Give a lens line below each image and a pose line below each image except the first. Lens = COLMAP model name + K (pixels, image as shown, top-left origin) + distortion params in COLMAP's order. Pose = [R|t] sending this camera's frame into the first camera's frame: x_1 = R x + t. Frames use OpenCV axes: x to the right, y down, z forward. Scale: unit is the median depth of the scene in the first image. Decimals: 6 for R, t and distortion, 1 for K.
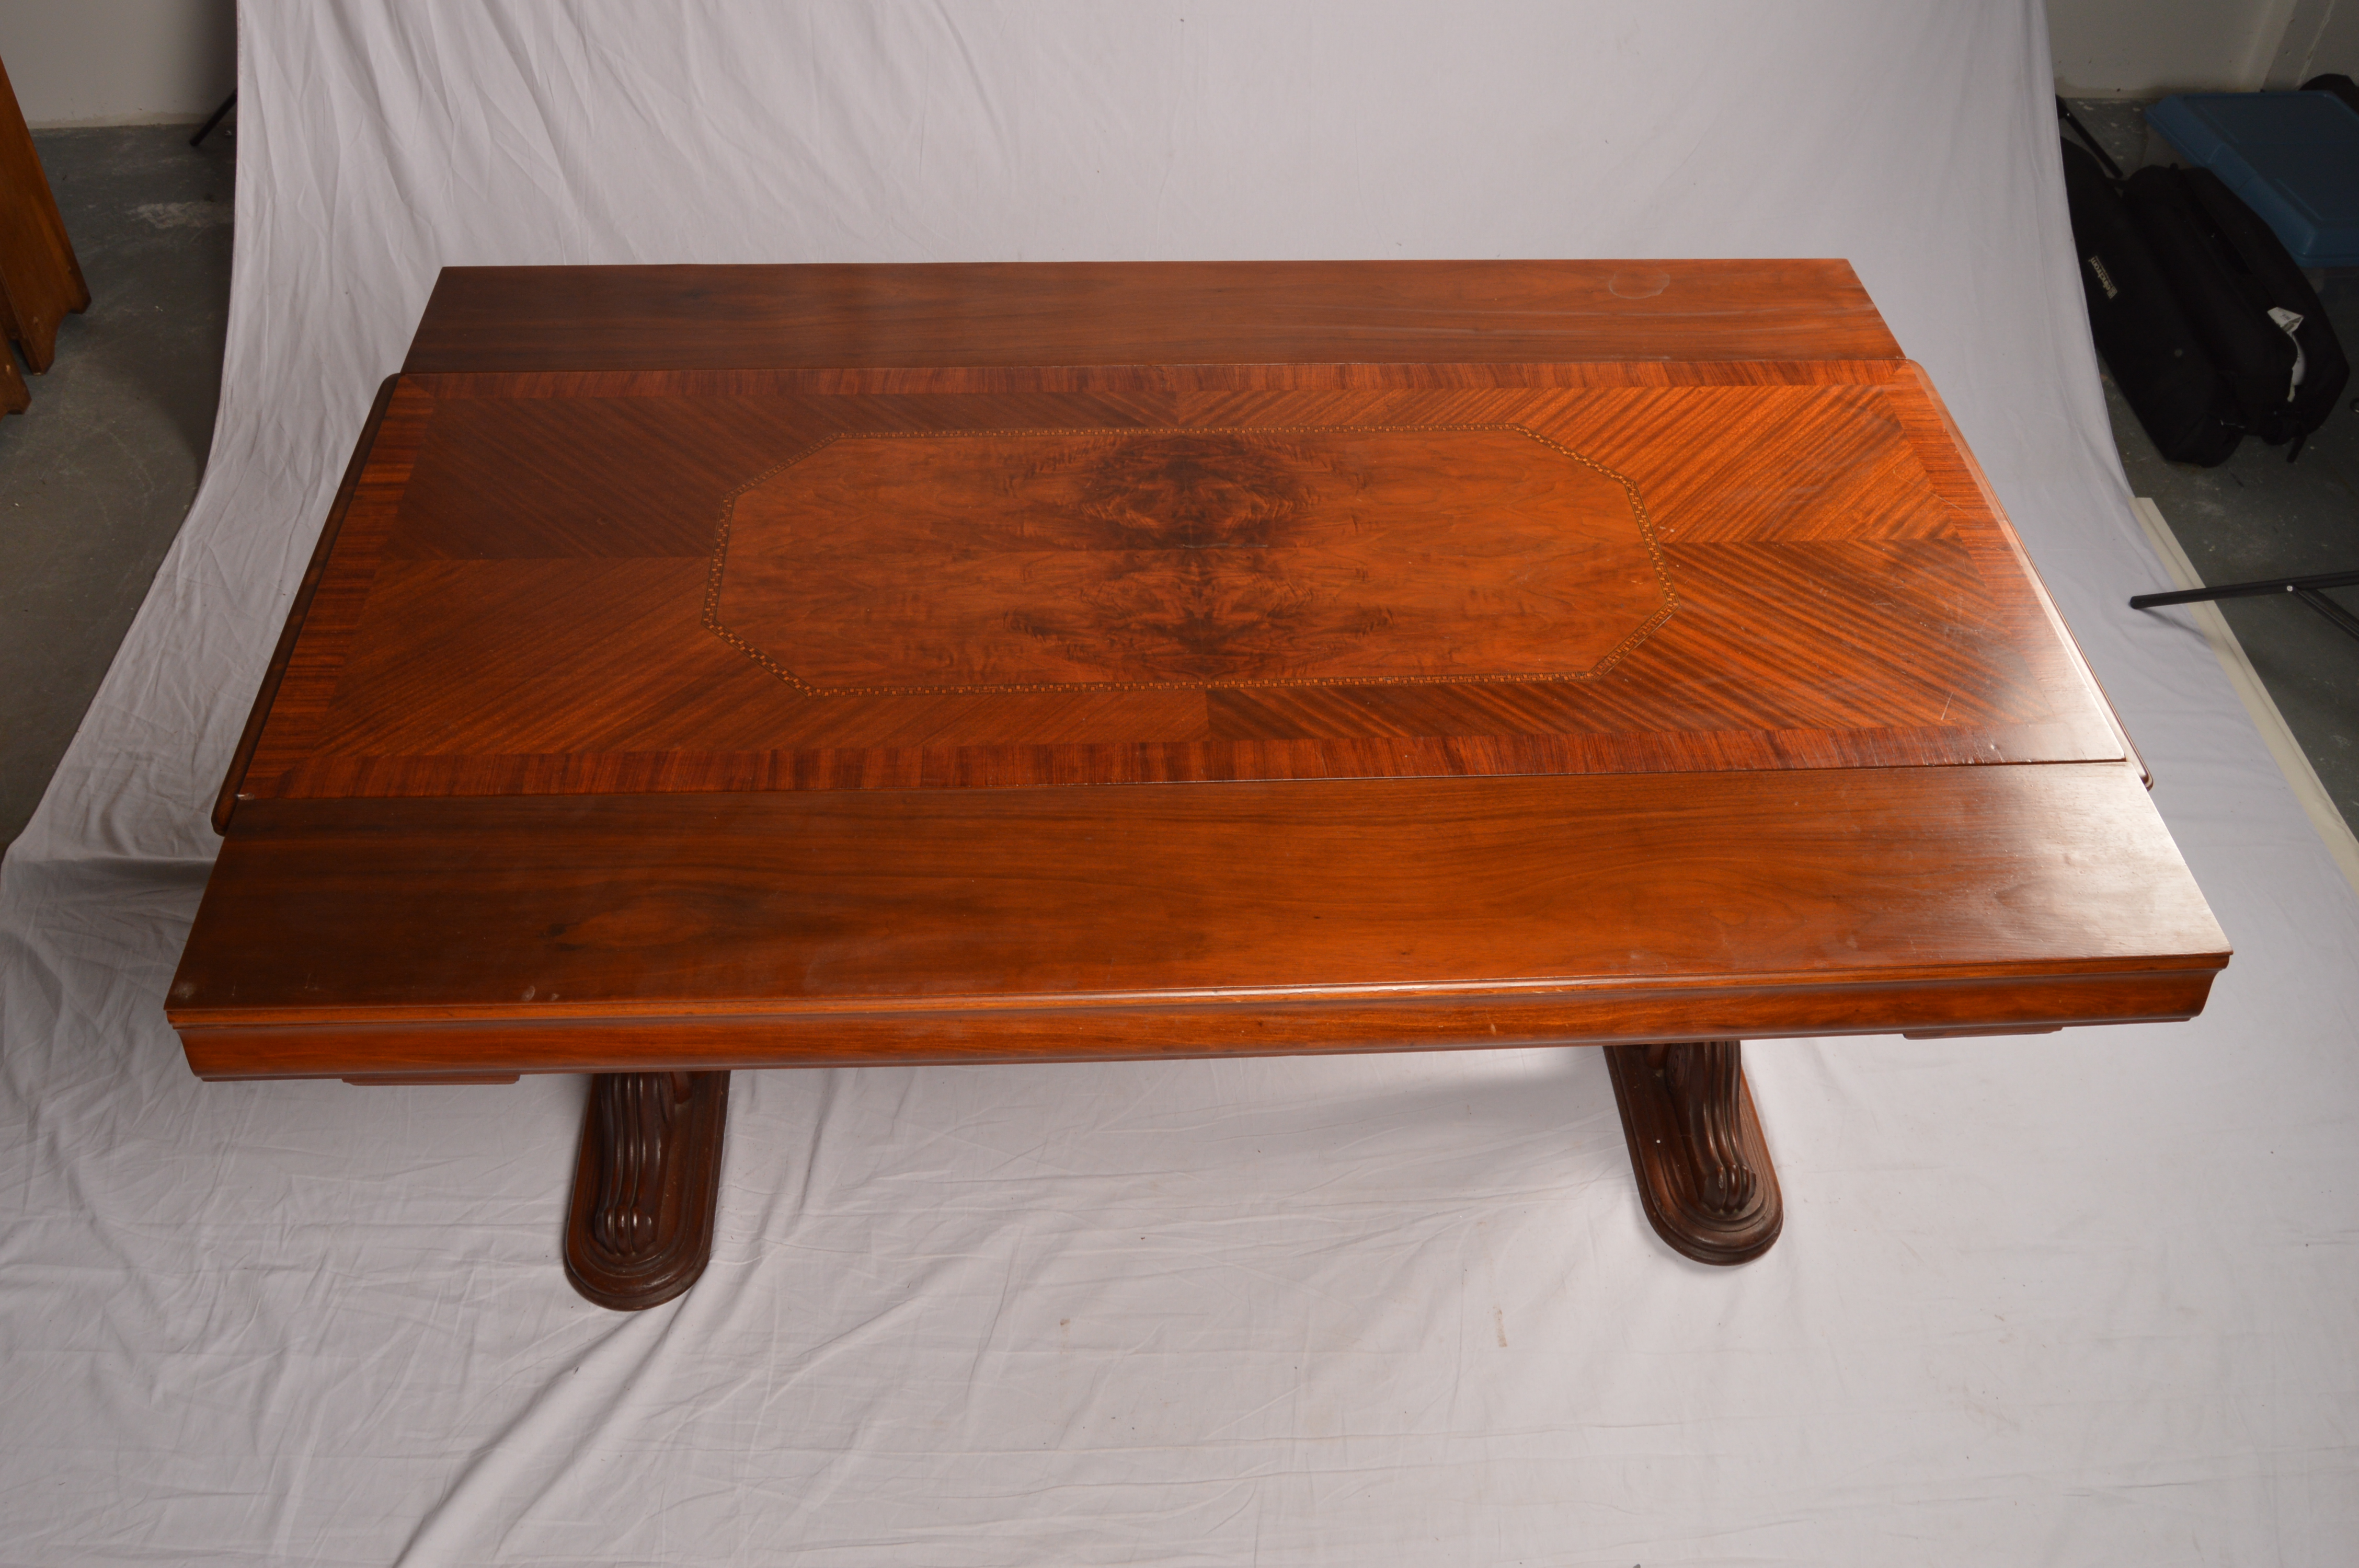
lens RADIAL K [[2004.8, 0, 1192.1], [0, 2004.8, 785.3], [0, 0, 1]] dist [-0.084603, 0.021016]
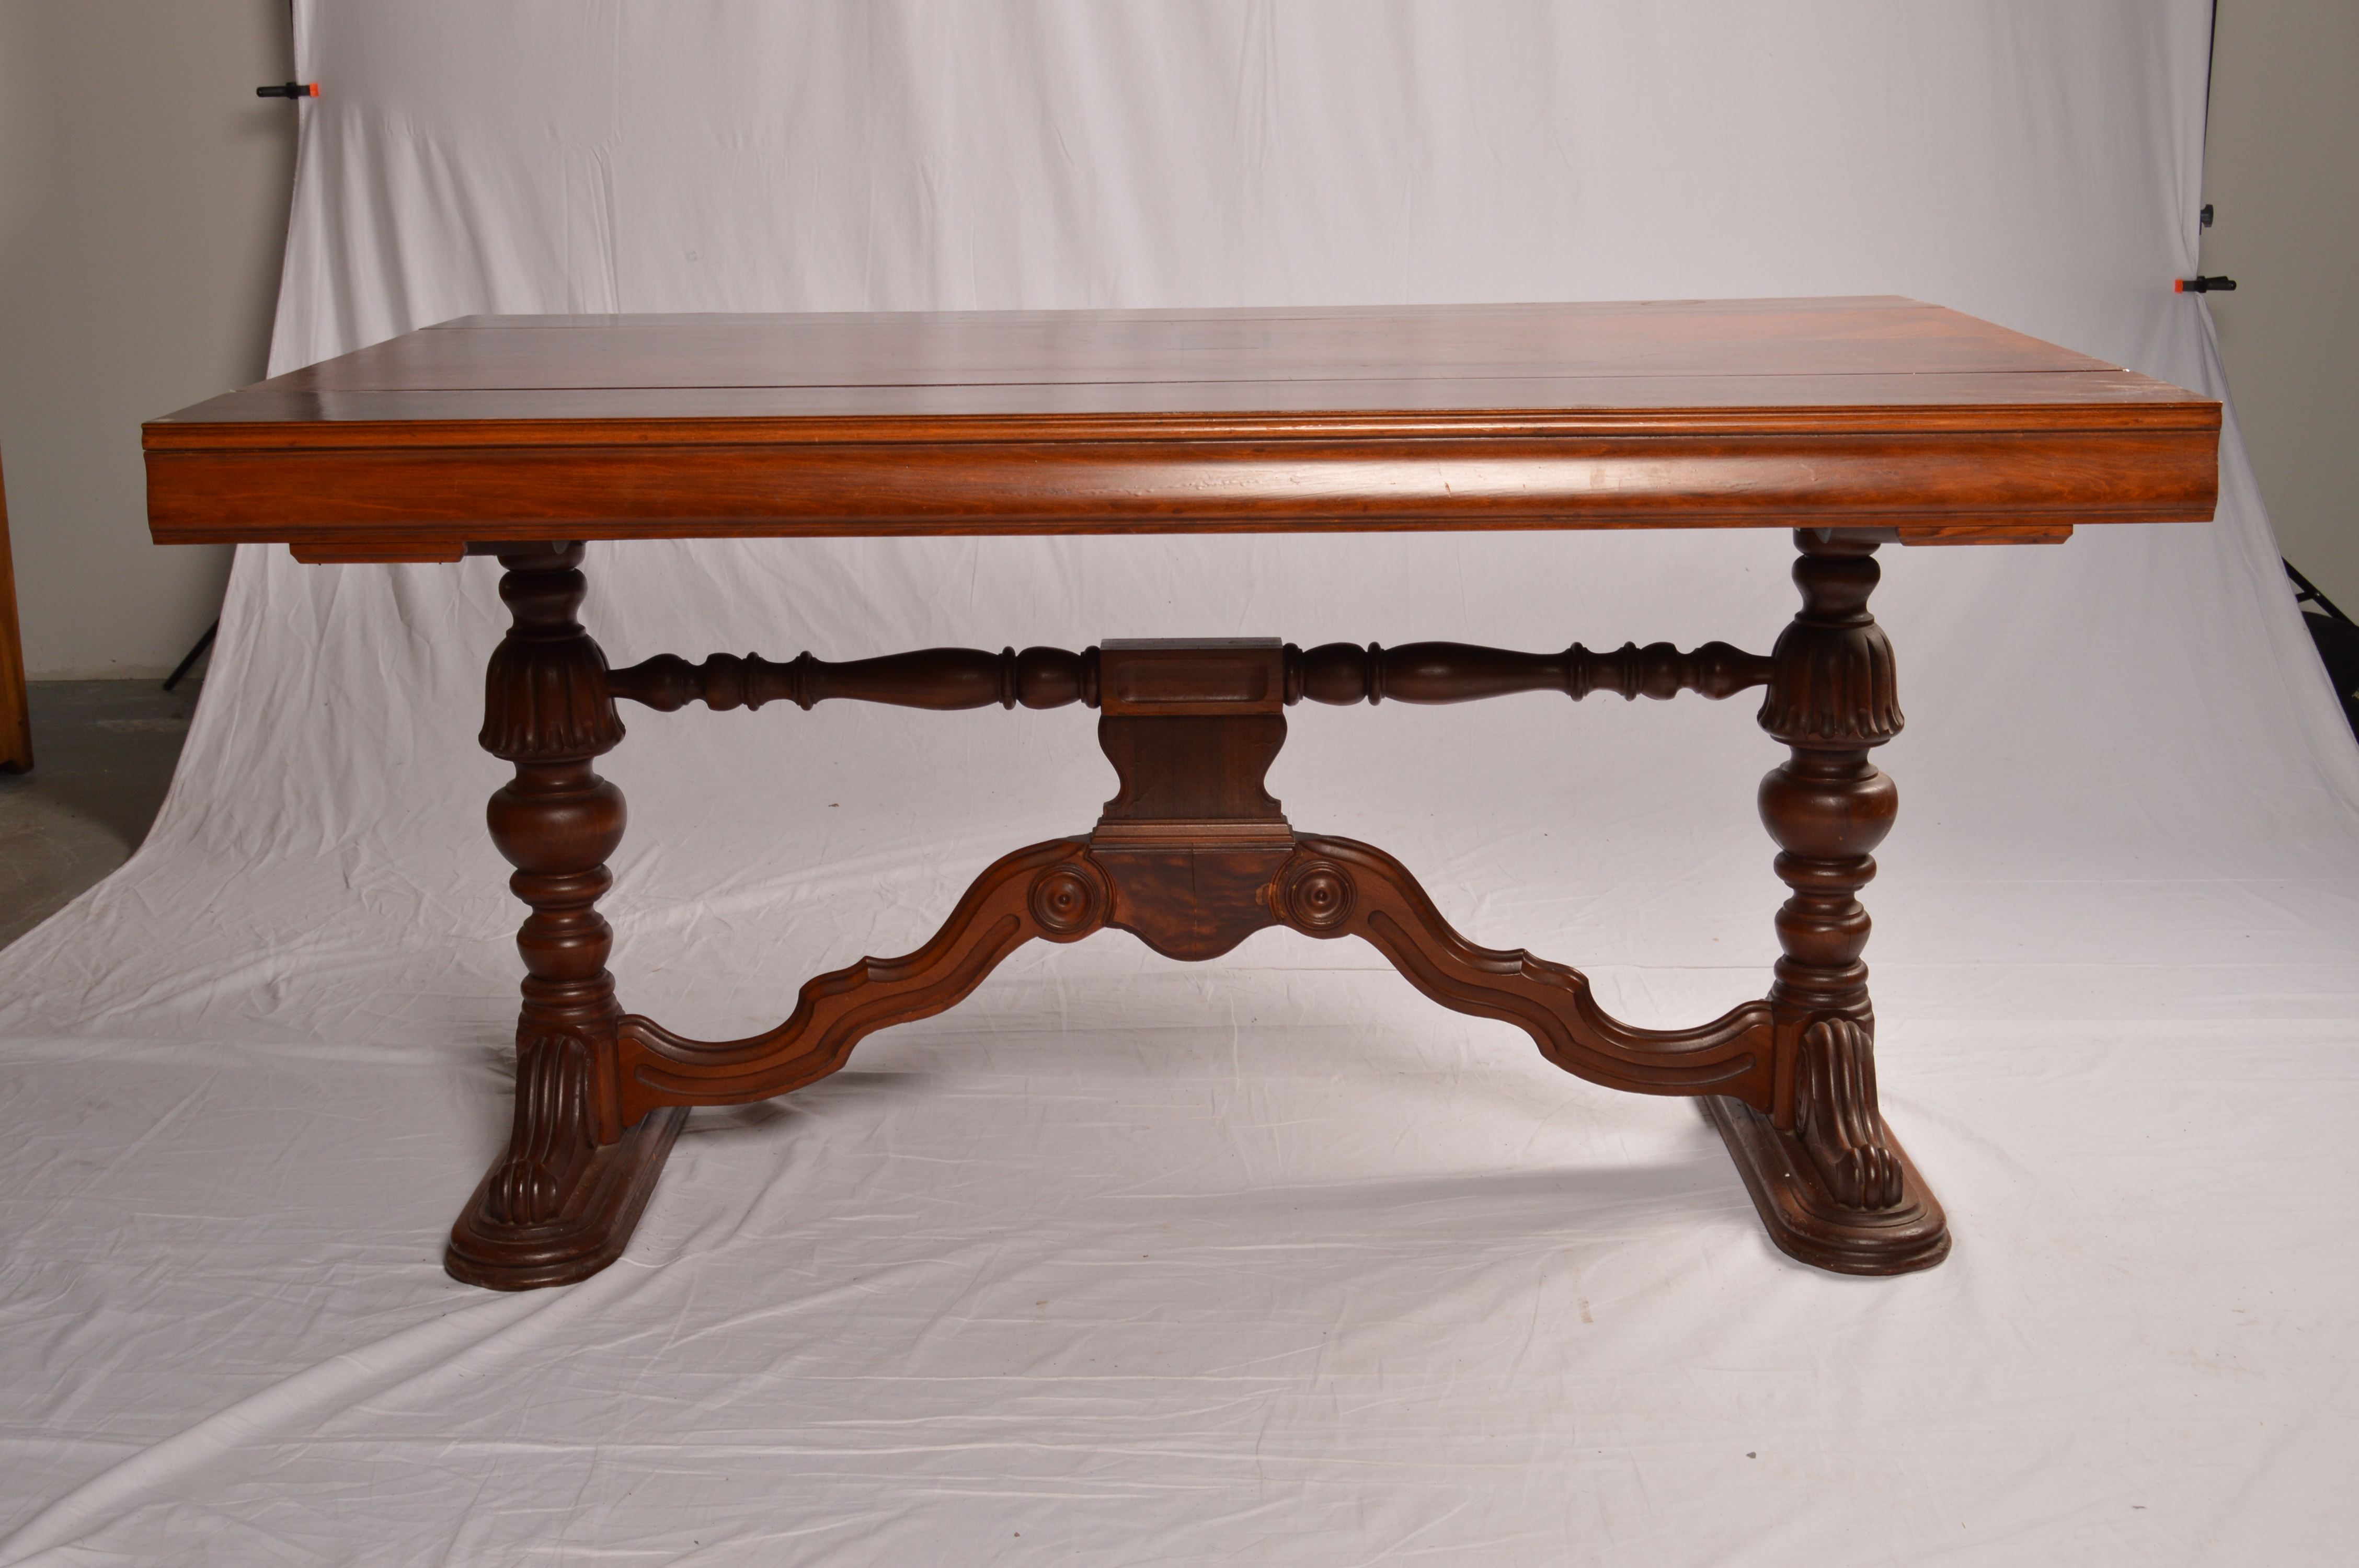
lens RADIAL K [[2856.3, 0, 1183.6], [0, 2856.3, 781.7], [0, 0, 1]] dist [-0.053800, 0.000000]
pose [[0.996821, -0.028129, -0.074543, 0.095779], [-0.013884, 0.859961, -0.510171, 0.754350], [0.078455, 0.509584, 0.856837, -0.107879]]
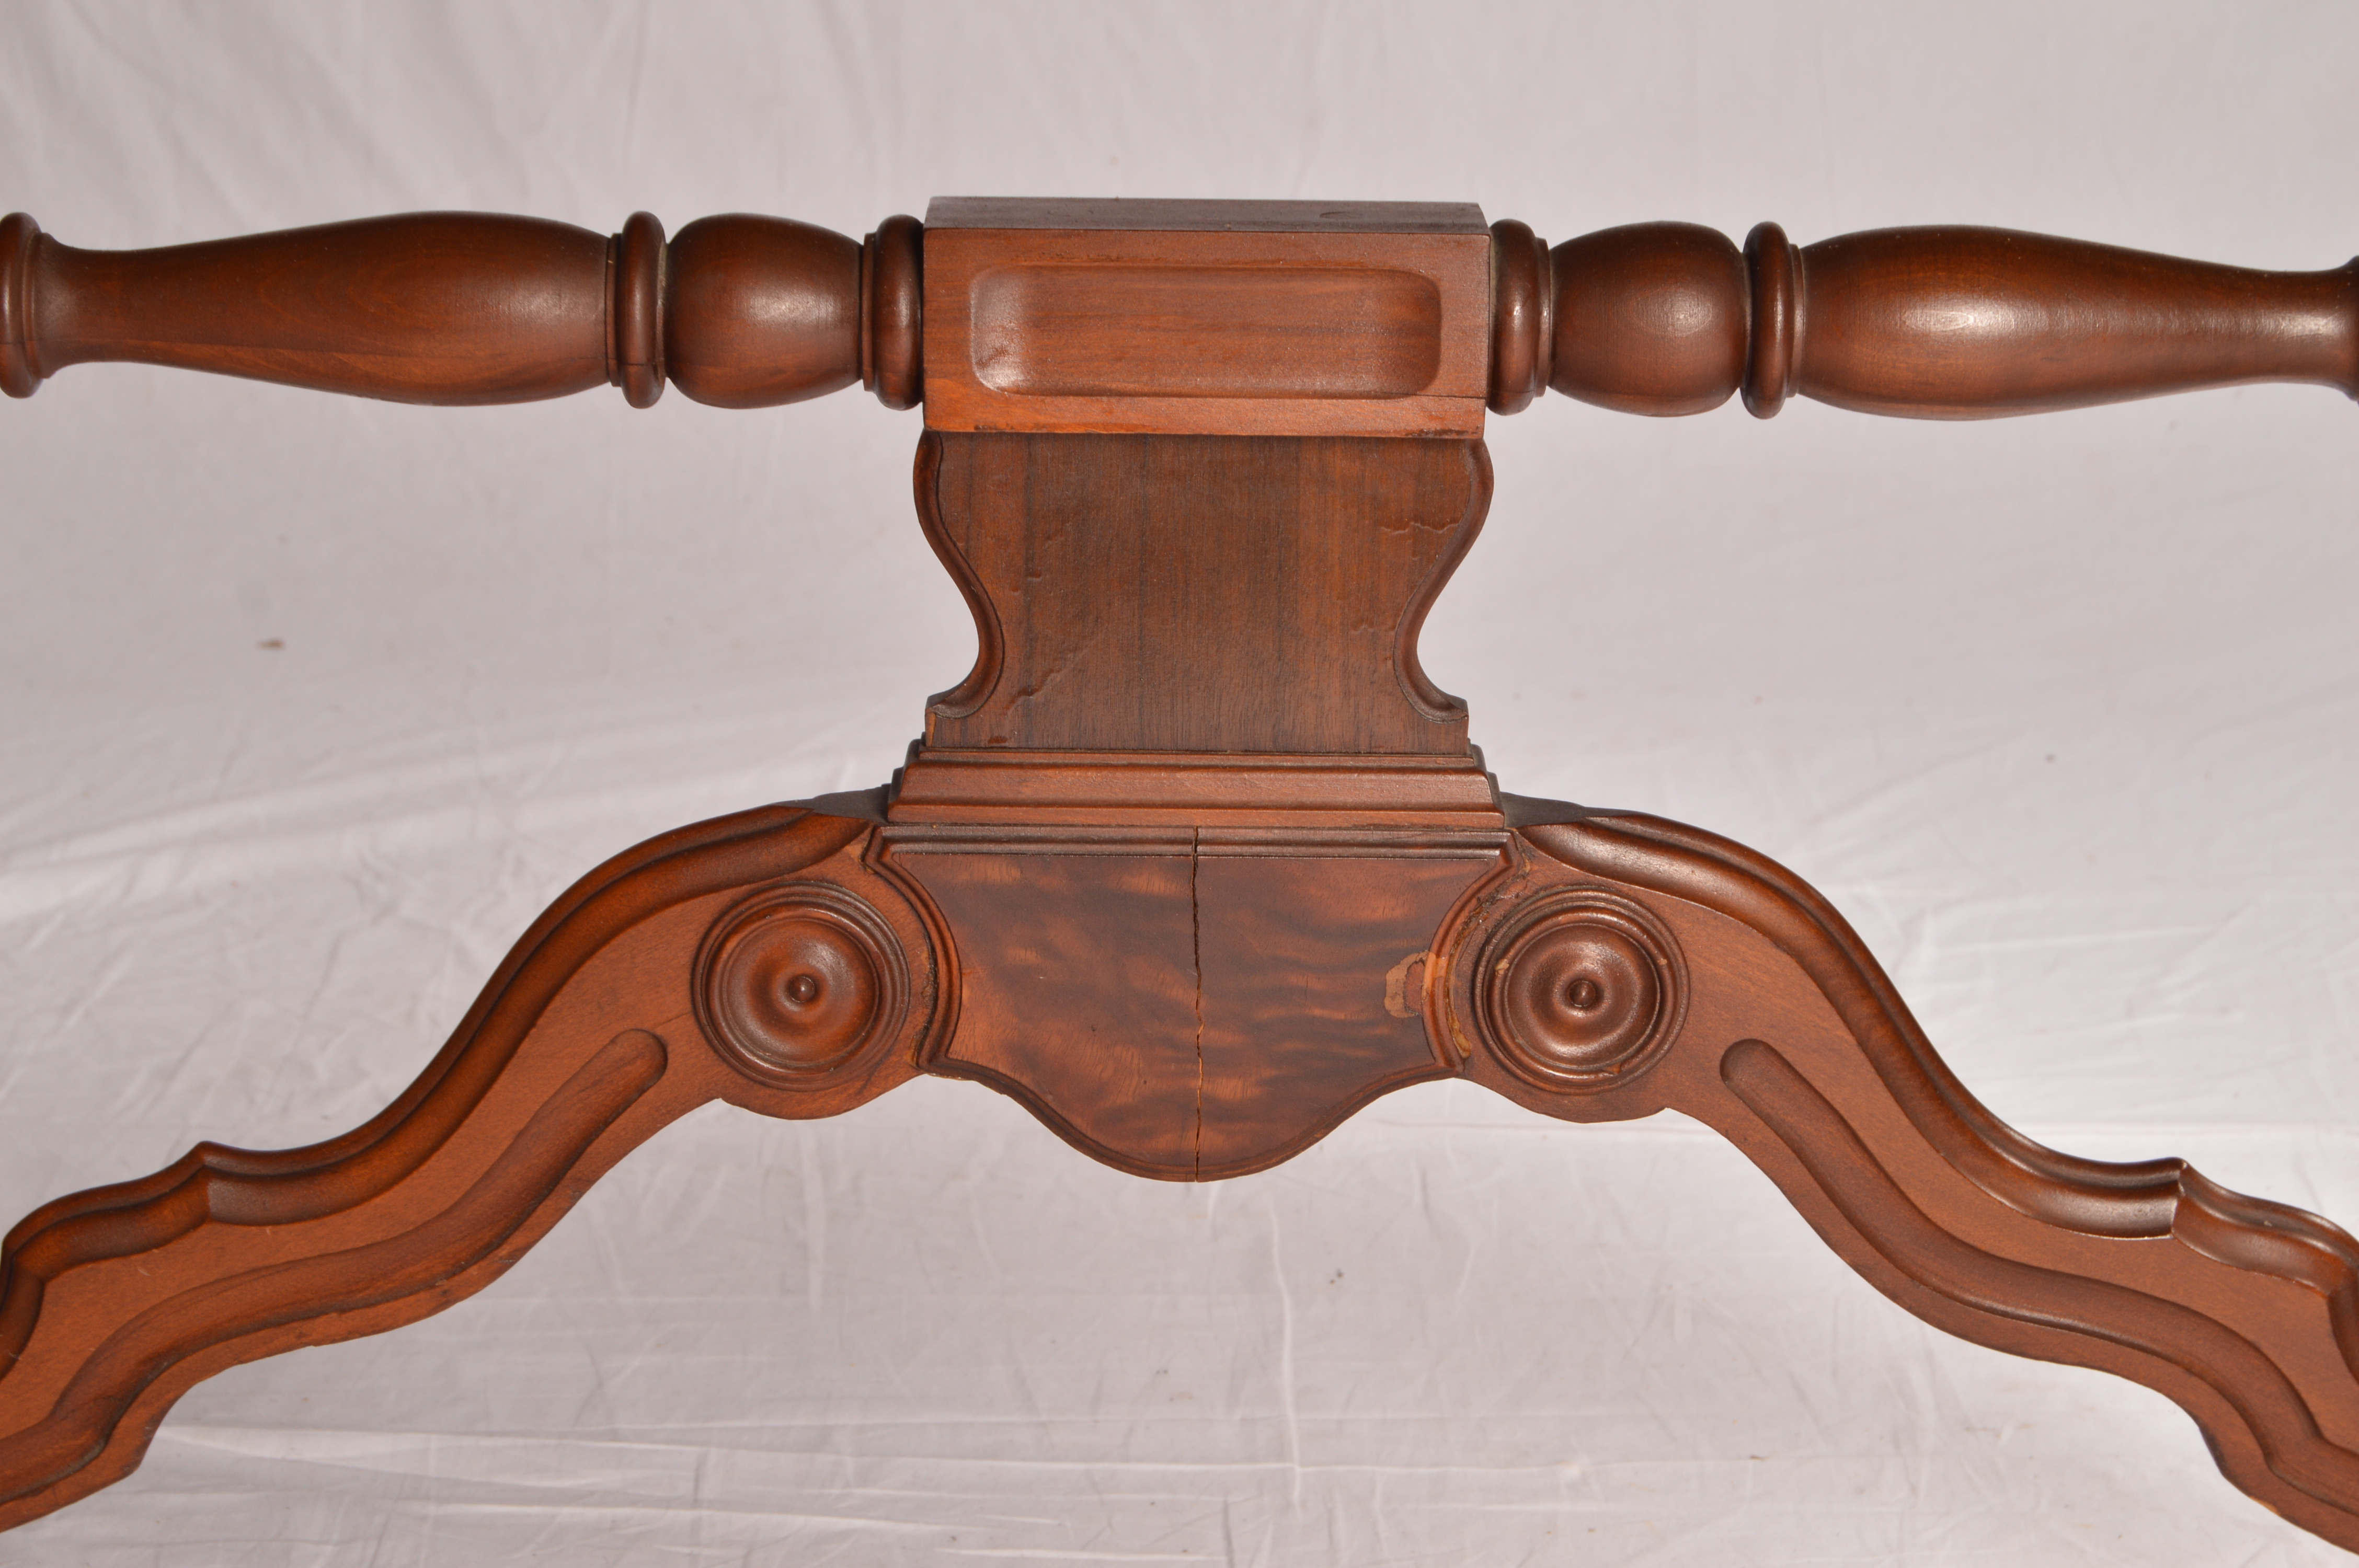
lens RADIAL K [[5365.8, 0, 1194.7], [0, 5365.8, 786.9], [0, 0, 1]] dist [-0.041800, 0.000000]
pose [[0.998229, -0.004959, -0.059282, 0.046071], [-0.023835, 0.879700, -0.474931, 0.471091], [0.054506, 0.475503, 0.878024, 0.345319]]
